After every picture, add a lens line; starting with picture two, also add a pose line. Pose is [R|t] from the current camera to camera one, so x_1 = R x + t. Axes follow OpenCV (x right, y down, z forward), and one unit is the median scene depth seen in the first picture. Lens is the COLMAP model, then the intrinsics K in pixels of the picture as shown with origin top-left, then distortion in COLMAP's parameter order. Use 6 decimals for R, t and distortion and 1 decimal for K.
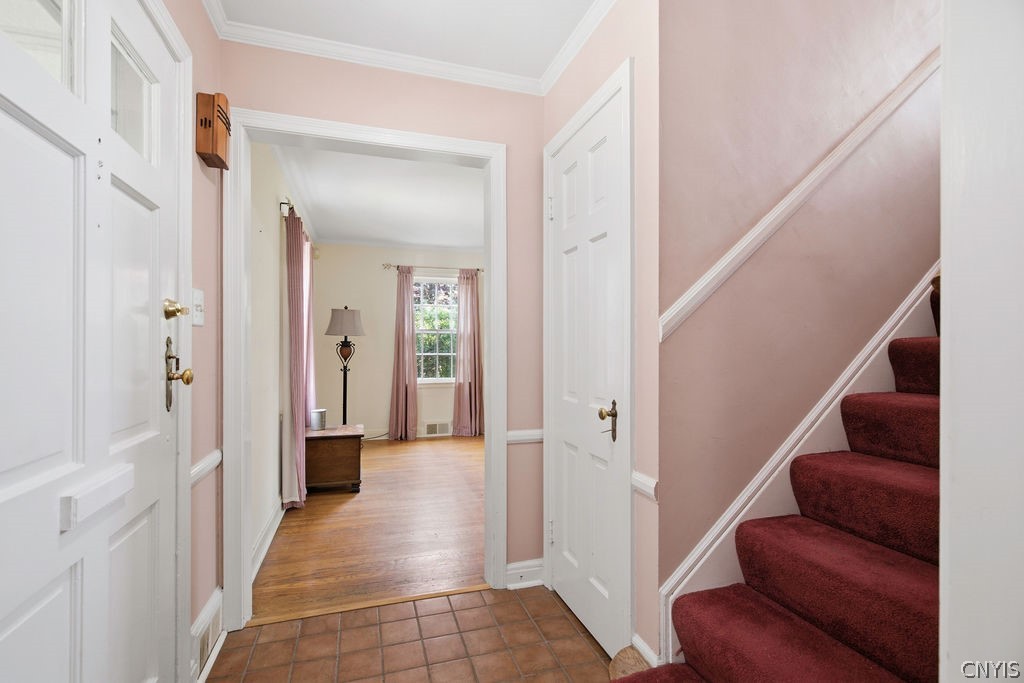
lens RADIAL K [[467.5, 0, 507.8], [0, 467.5, 342.1], [0, 0, 1]] dist [-0.000400, 0.000416]
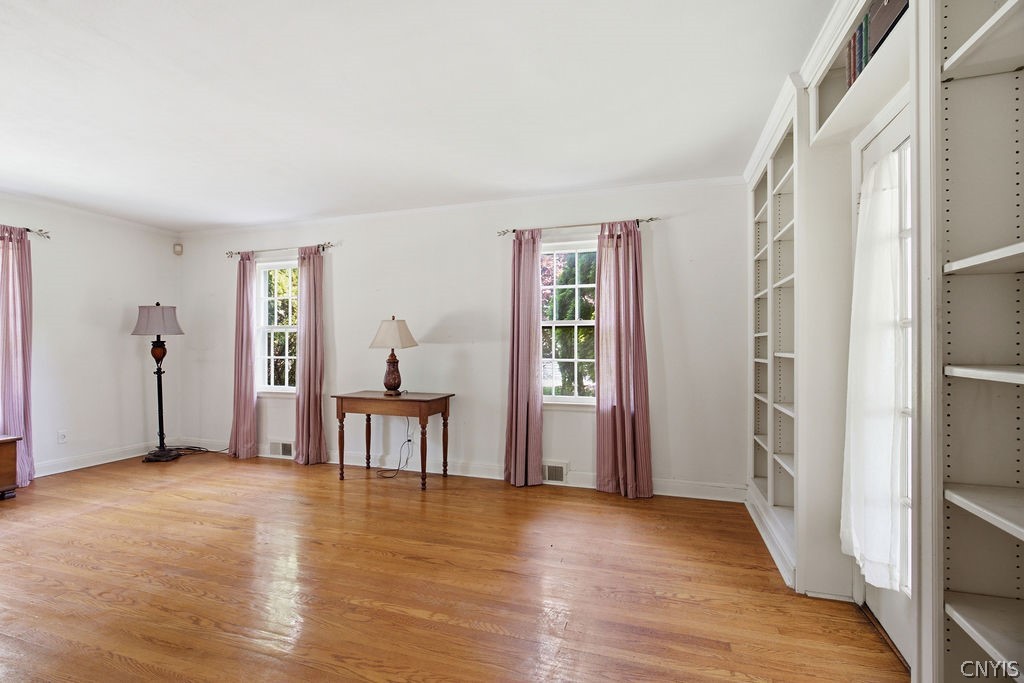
lens RADIAL K [[467.5, 0, 507.8], [0, 467.5, 342.1], [0, 0, 1]] dist [-0.000400, 0.000416]
pose [[0.806697, -0.001489, -0.590963, 0.666931], [-0.001382, 0.999989, -0.004406, 0.002972], [0.590963, 0.004371, 0.806687, 0.606510]]
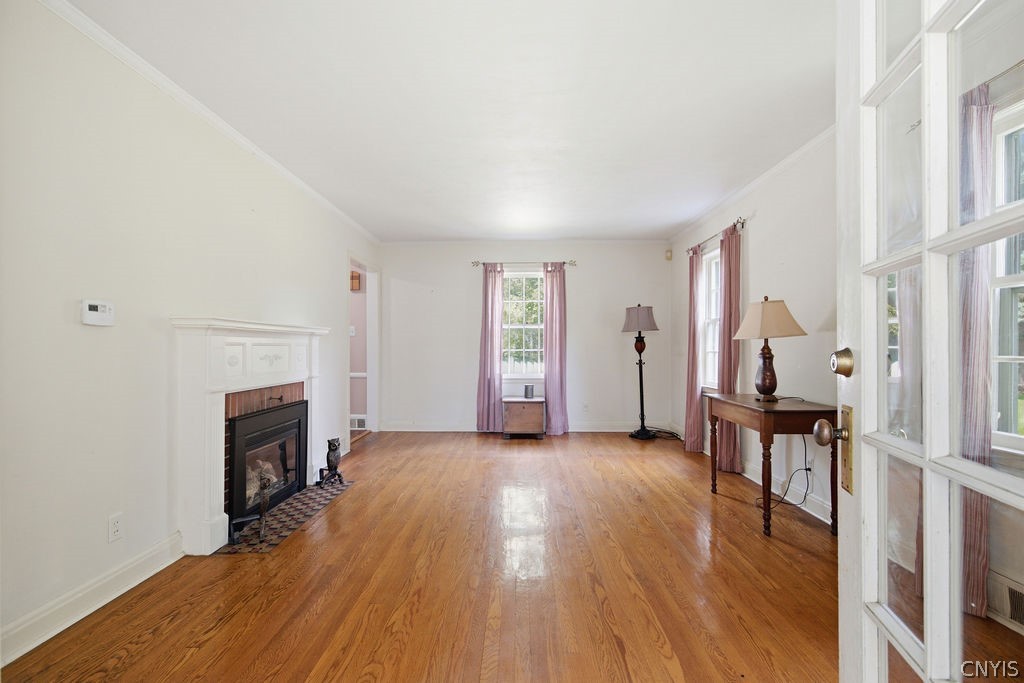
lens RADIAL K [[490.4, 0, 512.0], [0, 490.4, 341.5], [0, 0, 1]] dist [-0.000688, 0.000174]
pose [[-0.319393, -0.006954, -0.947597, 0.735553], [0.001000, 0.999970, -0.007676, 0.016204], [0.947622, -0.003399, -0.319376, 0.980964]]
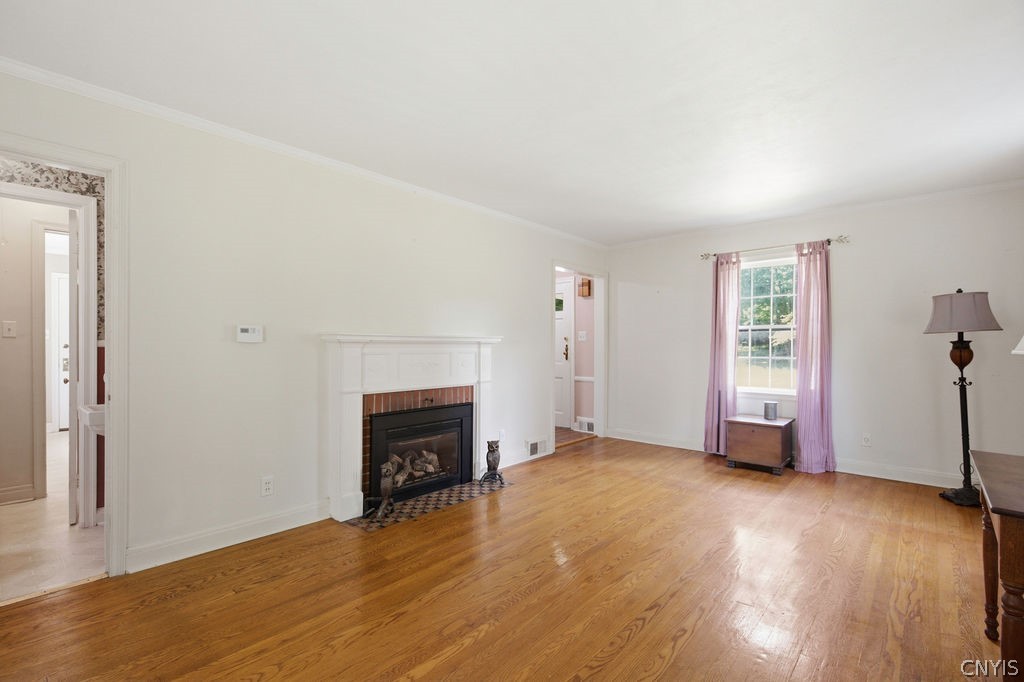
lens RADIAL K [[467.5, 0, 507.8], [0, 467.5, 341.6], [0, 0, 1]] dist [-0.000400, 0.000416]
pose [[-0.864262, -0.003505, -0.503029, 0.504603], [0.000262, 0.999972, -0.007418, 0.003968], [0.503041, -0.006543, -0.864238, 1.137812]]
